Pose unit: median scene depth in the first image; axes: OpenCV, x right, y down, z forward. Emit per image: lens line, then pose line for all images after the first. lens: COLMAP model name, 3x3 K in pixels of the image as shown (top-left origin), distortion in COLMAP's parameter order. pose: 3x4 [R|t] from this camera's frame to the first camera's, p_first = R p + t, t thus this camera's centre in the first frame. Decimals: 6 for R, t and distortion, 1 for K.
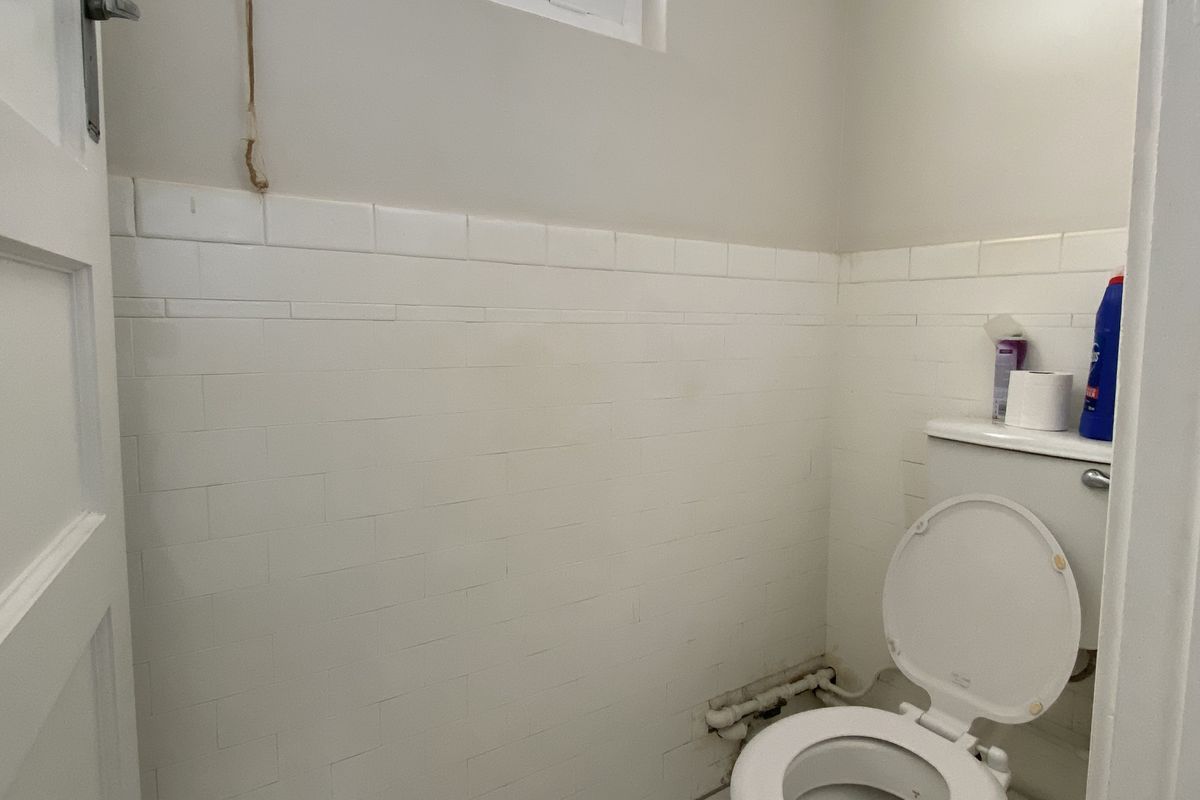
lens RADIAL K [[687.8, 0, 597.3], [0, 687.8, 390.1], [0, 0, 1]] dist [0.004001, -0.008513]
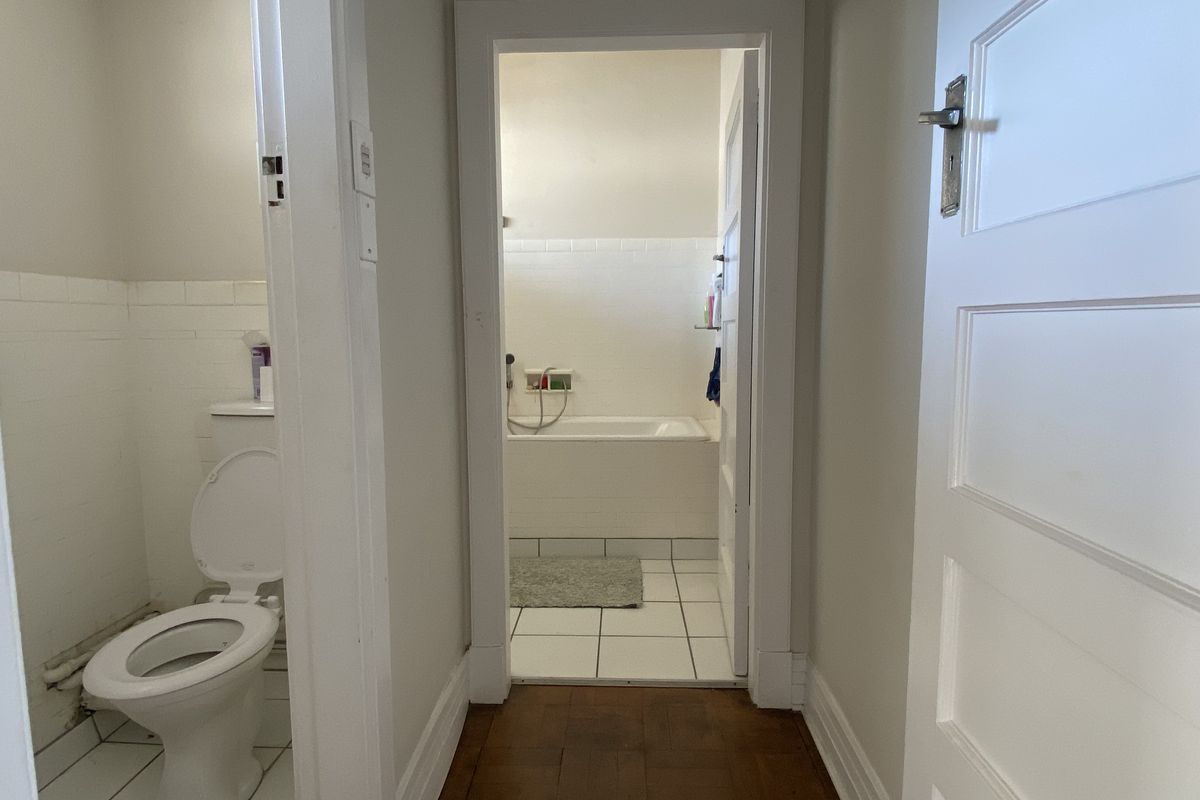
lens RADIAL K [[687.8, 0, 595.2], [0, 687.8, 393.2], [0, 0, 1]] dist [0.004001, -0.008513]
pose [[0.597184, -0.087391, 0.797329, -0.188967], [0.085014, 0.995344, 0.045421, 0.024311], [-0.797586, 0.040660, 0.601833, -0.523807]]
